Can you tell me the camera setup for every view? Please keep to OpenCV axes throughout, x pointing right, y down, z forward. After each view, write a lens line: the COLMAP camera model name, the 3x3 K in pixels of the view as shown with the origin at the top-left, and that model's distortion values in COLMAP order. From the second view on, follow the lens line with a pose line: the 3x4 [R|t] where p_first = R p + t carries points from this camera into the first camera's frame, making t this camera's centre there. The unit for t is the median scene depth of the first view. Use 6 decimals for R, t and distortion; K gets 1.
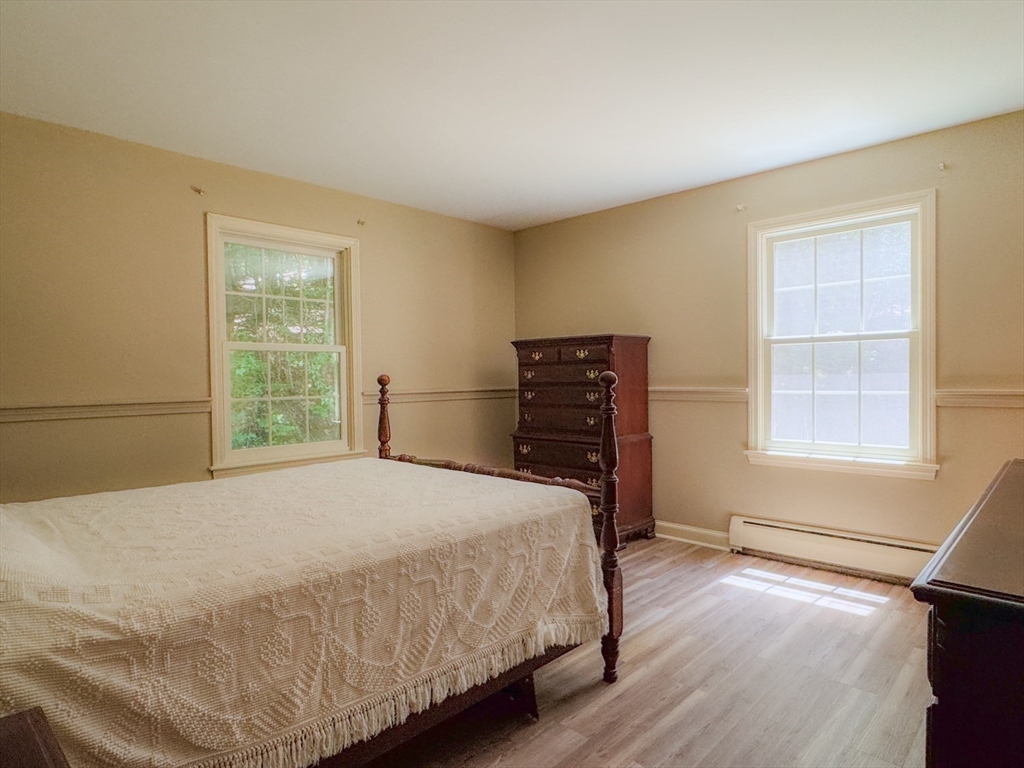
lens RADIAL K [[588.8, 0, 507.2], [0, 588.8, 386.4], [0, 0, 1]] dist [-0.000619, 0.001990]
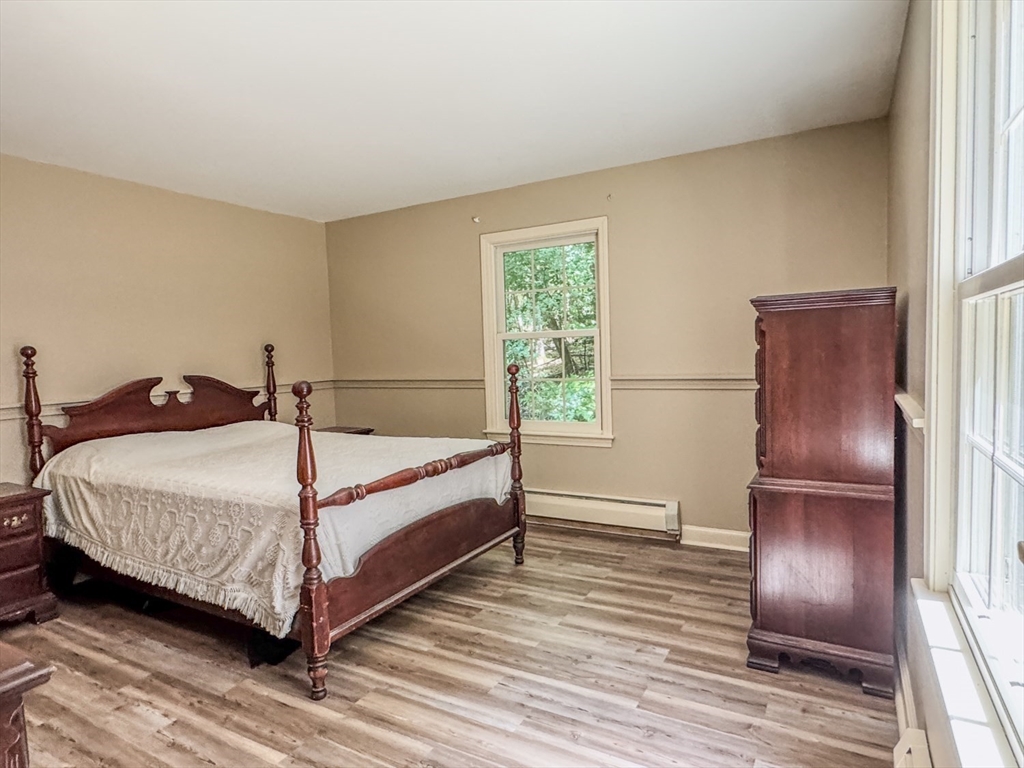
lens RADIAL K [[588.8, 0, 509.7], [0, 588.8, 382.6], [0, 0, 1]] dist [-0.000619, 0.001990]
pose [[0.261123, 0.058087, -0.963556, 1.304048], [0.011351, 0.997934, 0.063236, -0.087546], [0.965239, -0.027449, 0.259924, 1.195387]]
